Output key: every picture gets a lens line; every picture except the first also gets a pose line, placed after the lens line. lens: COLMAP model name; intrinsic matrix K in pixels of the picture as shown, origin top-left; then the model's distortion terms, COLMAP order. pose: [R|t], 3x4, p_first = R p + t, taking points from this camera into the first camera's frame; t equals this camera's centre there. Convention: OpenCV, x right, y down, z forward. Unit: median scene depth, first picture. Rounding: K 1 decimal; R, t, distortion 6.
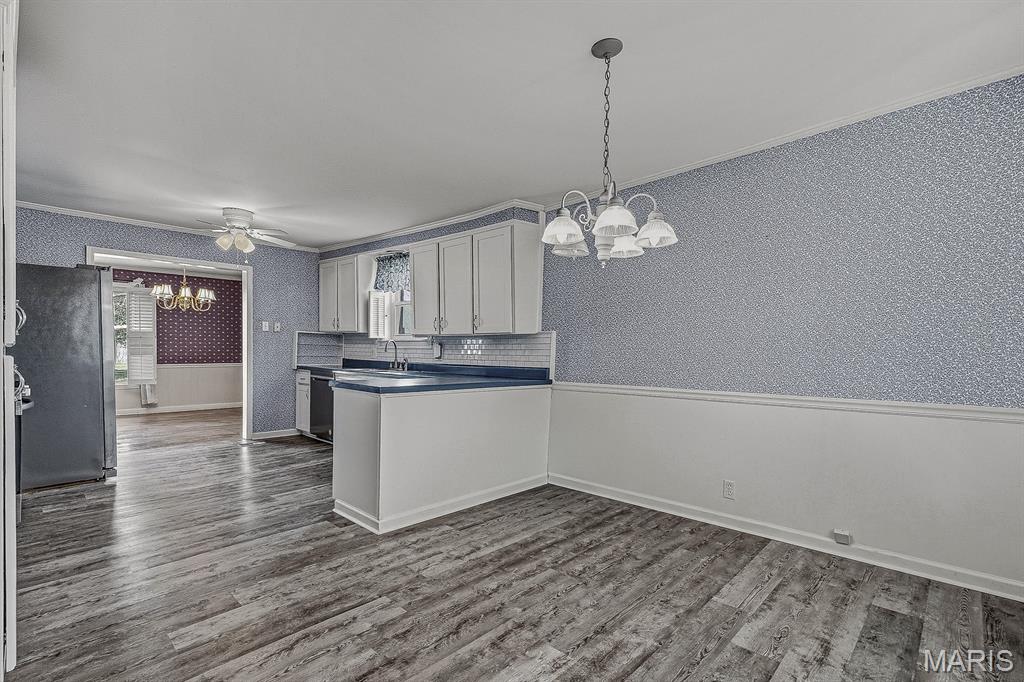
lens RADIAL K [[495.5, 0, 522.6], [0, 495.5, 361.2], [0, 0, 1]] dist [-0.014878, 0.003345]
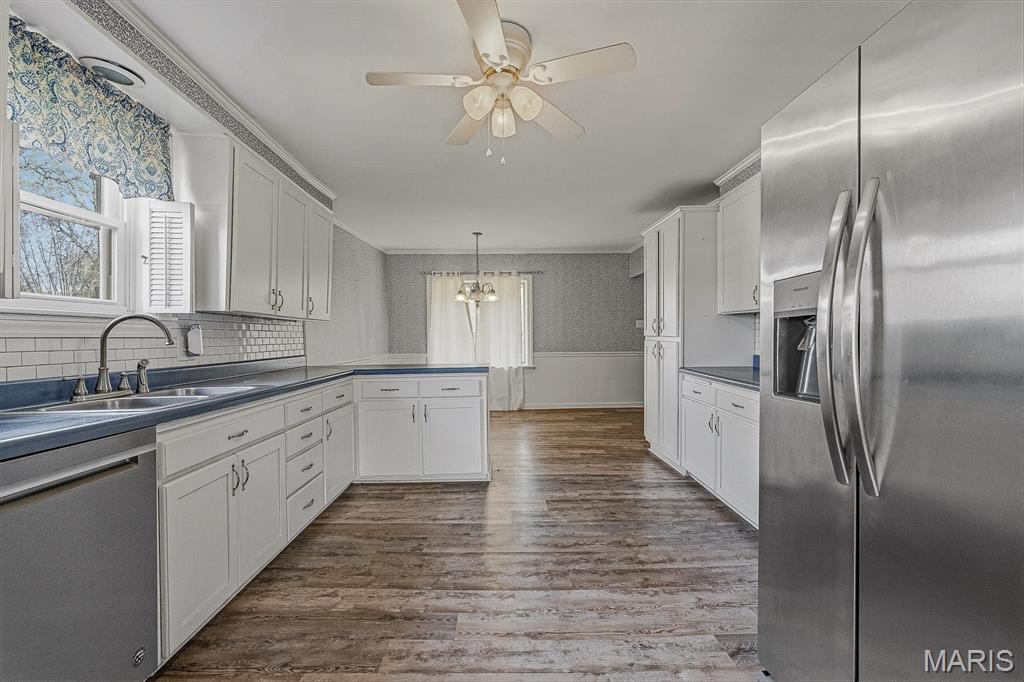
lens RADIAL K [[495.5, 0, 509.2], [0, 495.5, 338.0], [0, 0, 1]] dist [-0.014878, 0.003345]
pose [[-0.711013, -0.006020, 0.703153, -0.675351], [0.017171, 0.999517, 0.025921, -0.027768], [-0.702969, 0.030504, -0.710566, 0.986813]]
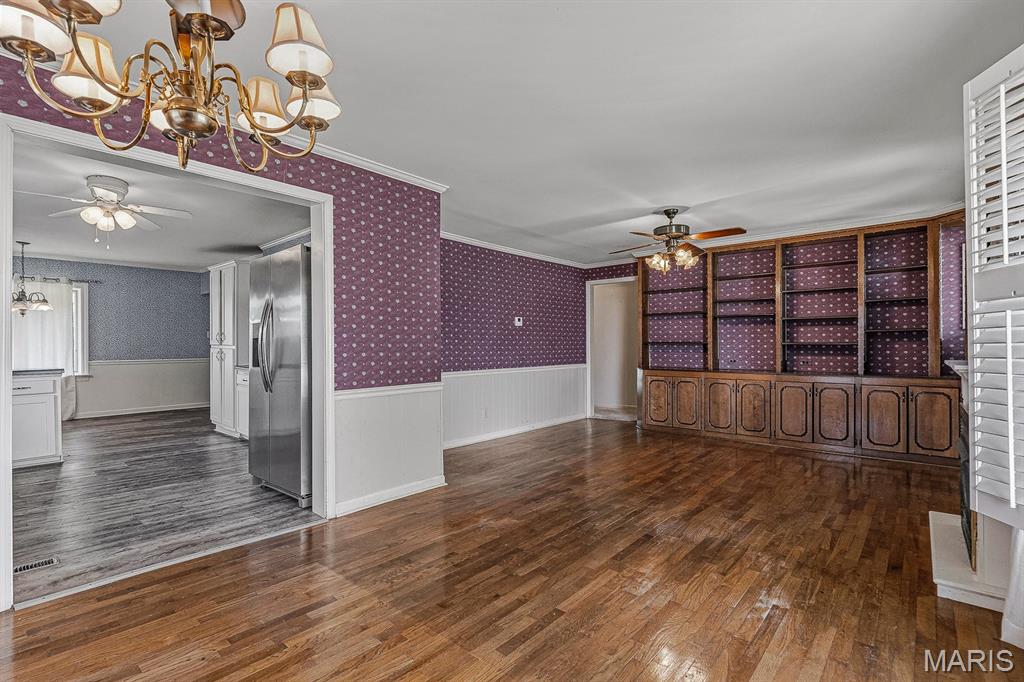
lens RADIAL K [[495.5, 0, 532.5], [0, 495.5, 344.4], [0, 0, 1]] dist [-0.014878, 0.003345]
pose [[-0.999151, -0.006142, -0.040750, -0.940188], [-0.007162, 0.999663, 0.024943, -0.040061], [0.040583, 0.025214, -0.998858, 1.385779]]
